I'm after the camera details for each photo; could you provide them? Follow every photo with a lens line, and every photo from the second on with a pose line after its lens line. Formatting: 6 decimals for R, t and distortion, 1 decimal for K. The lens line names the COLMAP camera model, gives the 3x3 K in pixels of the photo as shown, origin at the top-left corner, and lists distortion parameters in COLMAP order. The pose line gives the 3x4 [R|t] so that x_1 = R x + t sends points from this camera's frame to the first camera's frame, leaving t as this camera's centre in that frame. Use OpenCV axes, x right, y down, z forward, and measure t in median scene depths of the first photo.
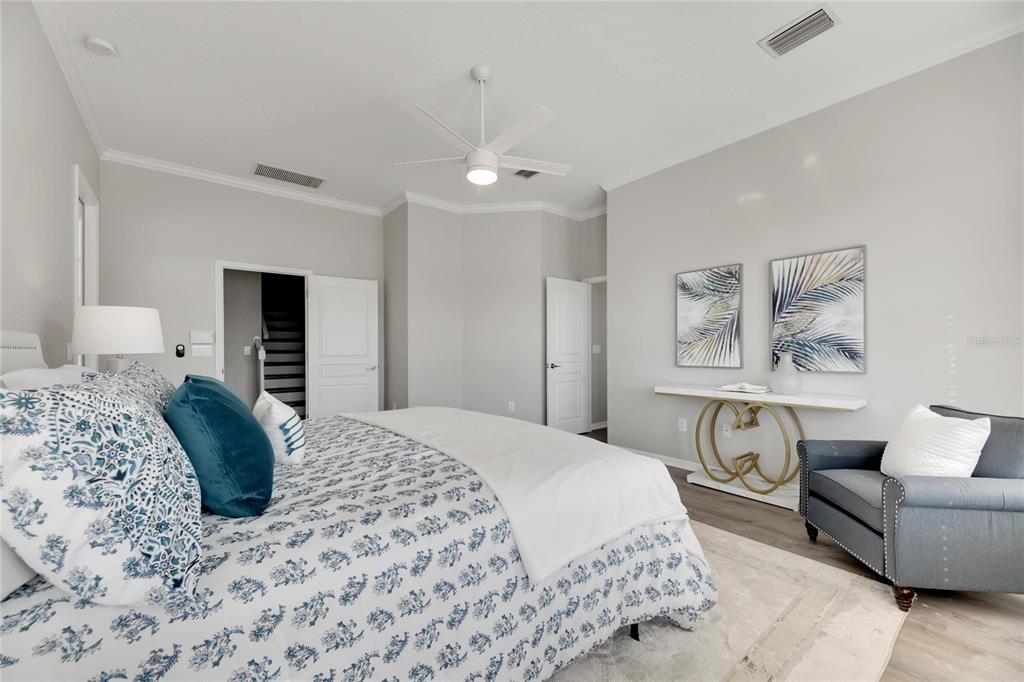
lens RADIAL K [[412.4, 0, 511.9], [0, 412.4, 348.8], [0, 0, 1]] dist [0.006972, 0.000054]
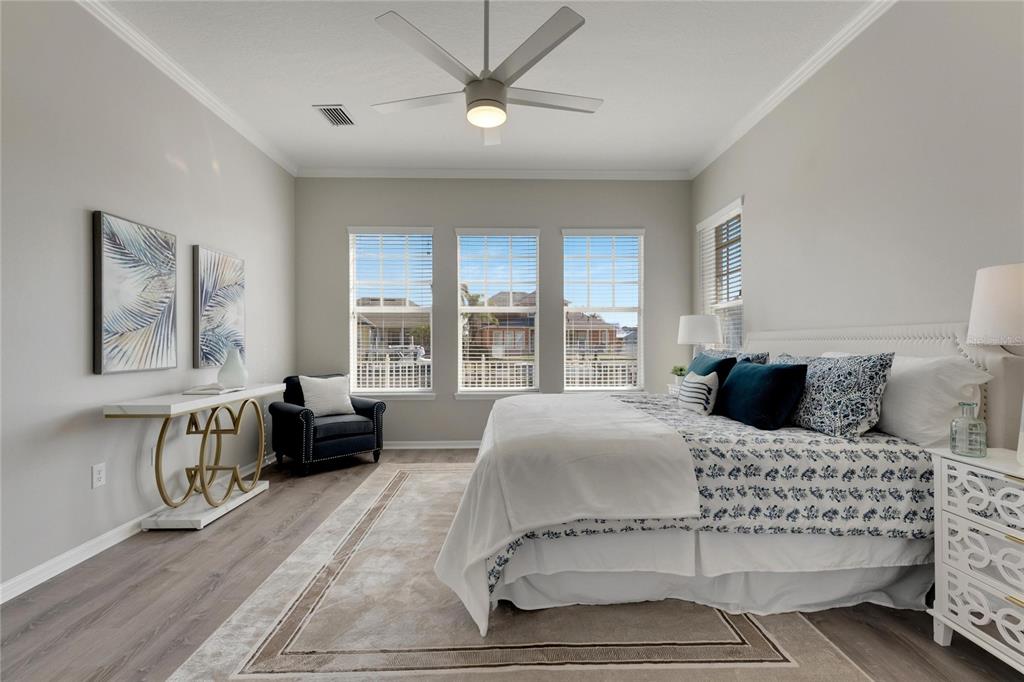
lens RADIAL K [[464.5, 0, 513.0], [0, 464.5, 343.3], [0, 0, 1]] dist [0.011530, -0.000768]
pose [[-0.789237, 0.003272, 0.614080, -0.497612], [-0.001453, 0.999973, -0.007195, 0.004951], [-0.614087, -0.006571, -0.789211, 1.294987]]
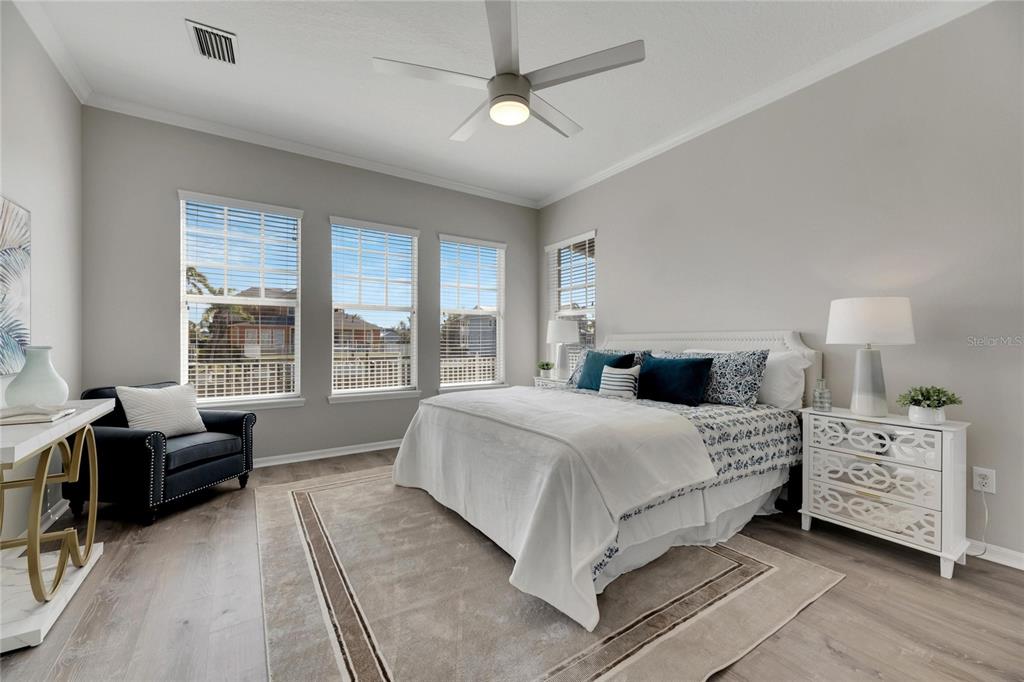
lens RADIAL K [[412.4, 0, 519.0], [0, 412.4, 343.9], [0, 0, 1]] dist [0.006972, 0.000054]
pose [[-0.995347, -0.000626, 0.096358, -0.112598], [-0.001087, 0.999988, -0.004732, 0.005482], [-0.096354, -0.004814, -0.995335, 1.378201]]
